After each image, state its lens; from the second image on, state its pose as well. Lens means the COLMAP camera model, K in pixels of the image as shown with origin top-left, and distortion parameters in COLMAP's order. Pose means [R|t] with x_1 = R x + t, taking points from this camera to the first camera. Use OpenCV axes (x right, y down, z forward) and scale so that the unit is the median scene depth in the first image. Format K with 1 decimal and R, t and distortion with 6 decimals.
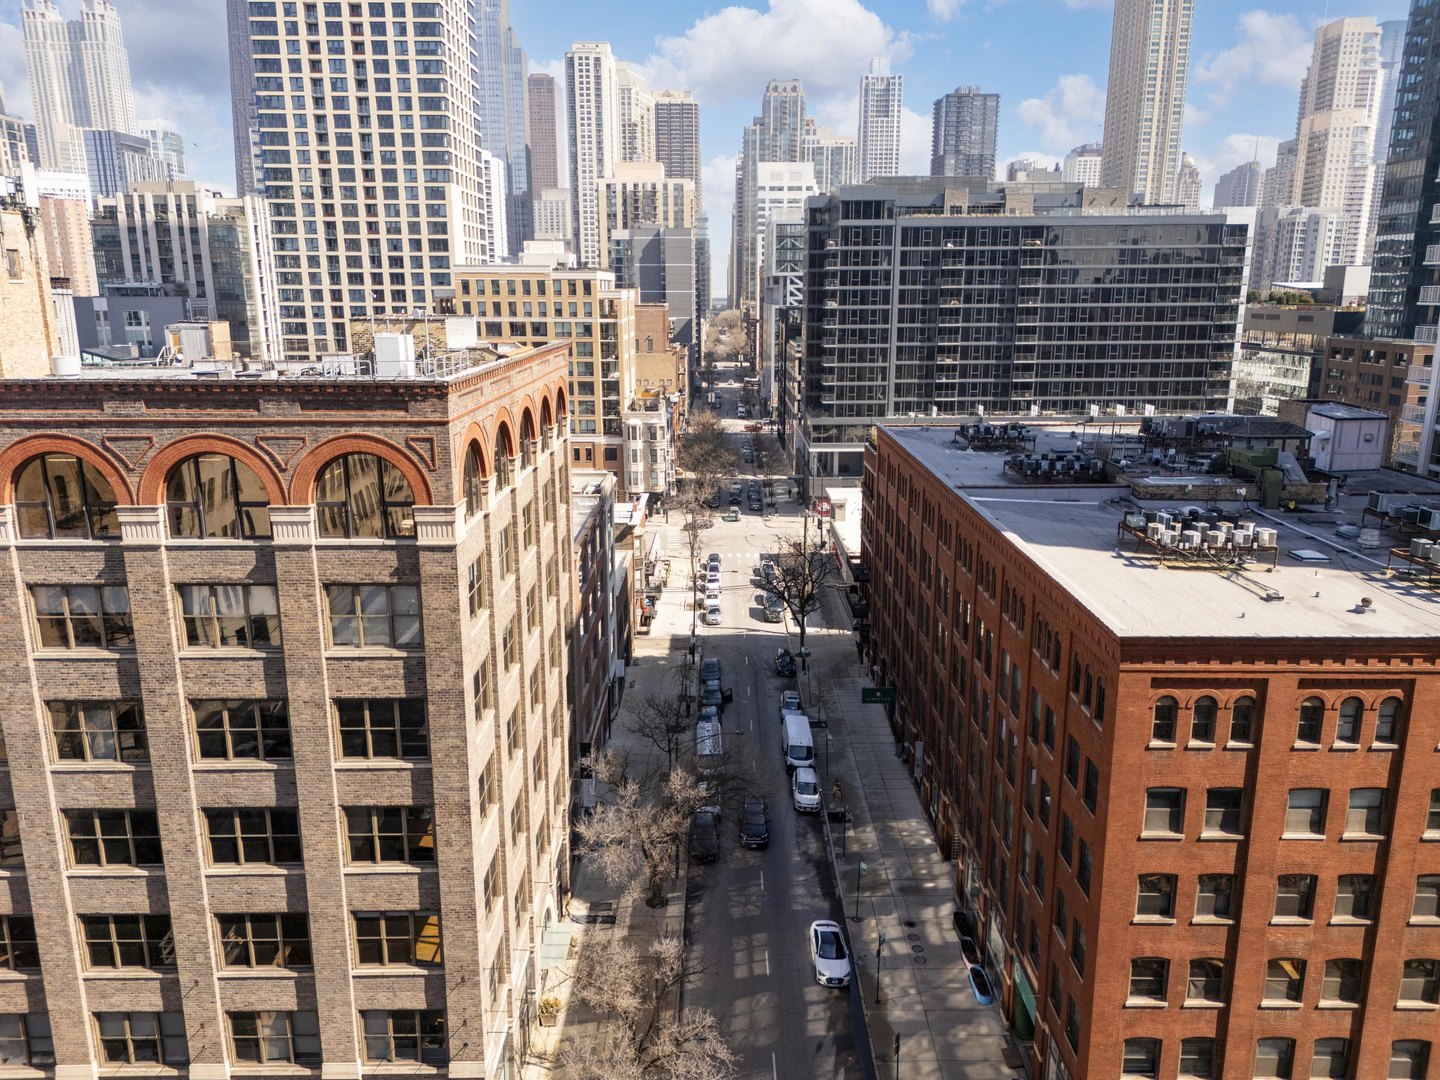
lens RADIAL K [[1050.1, 0, 720.0], [0, 1050.1, 540.0], [0, 0, 1]] dist [0.066130, -0.064625]
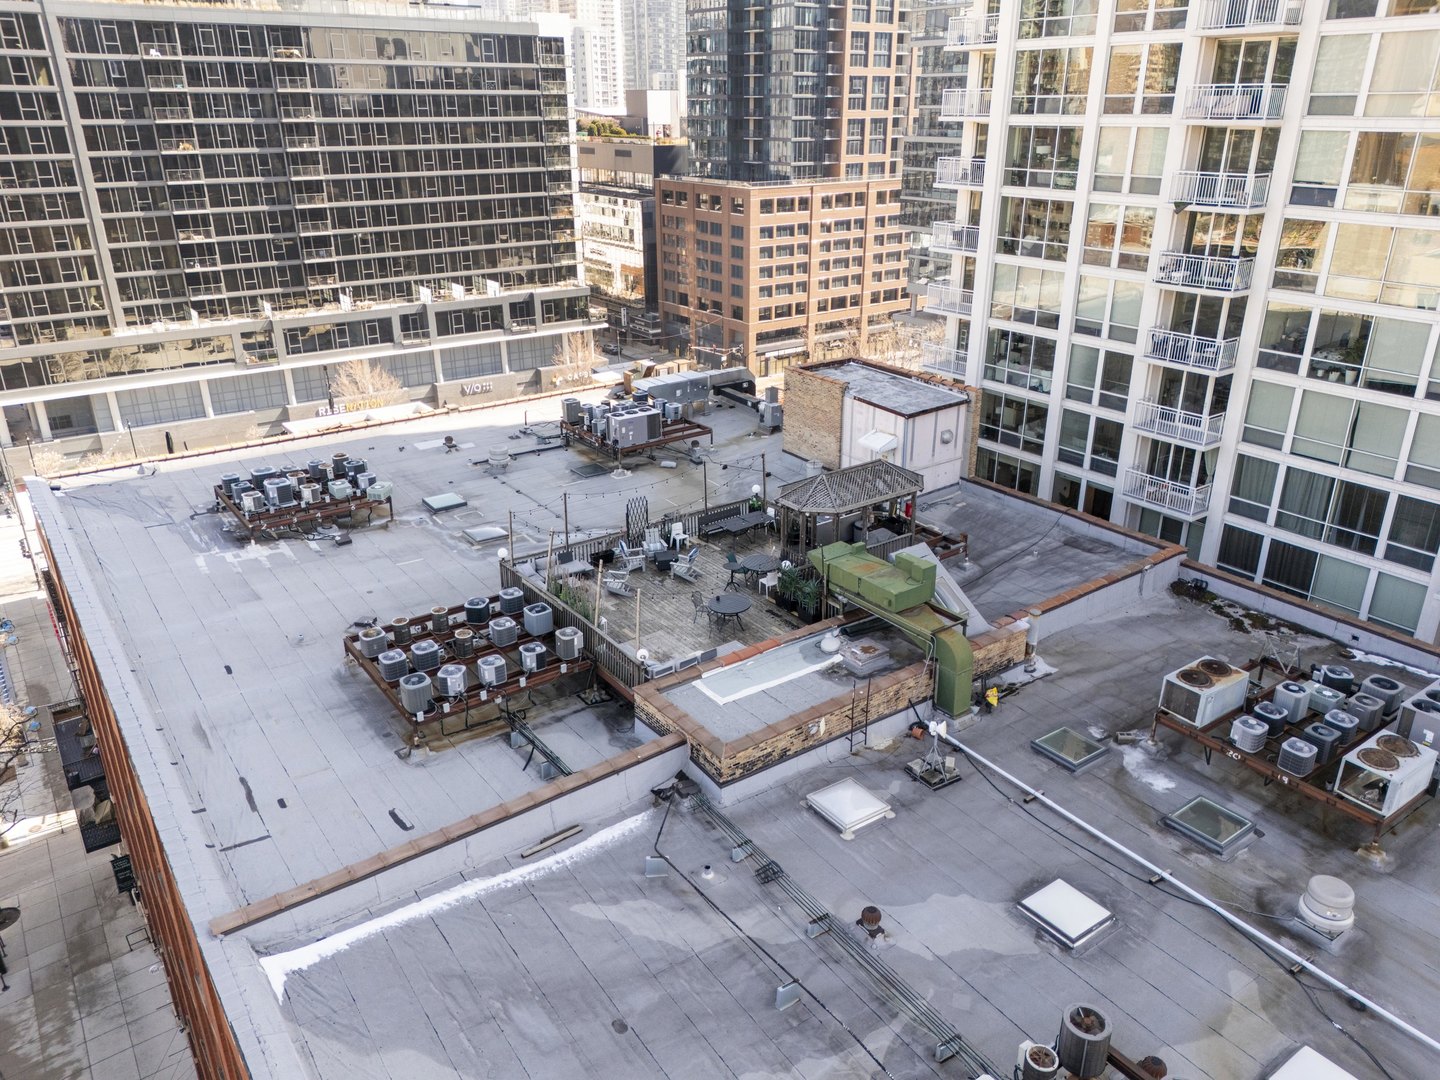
lens RADIAL K [[1050.1, 0, 720.0], [0, 1050.1, 540.0], [0, 0, 1]] dist [0.066130, -0.064625]
pose [[0.807716, -0.227424, 0.543943, 0.075572], [0.137723, 0.969863, 0.200994, -0.076356], [-0.573261, -0.087433, 0.814695, 0.256149]]
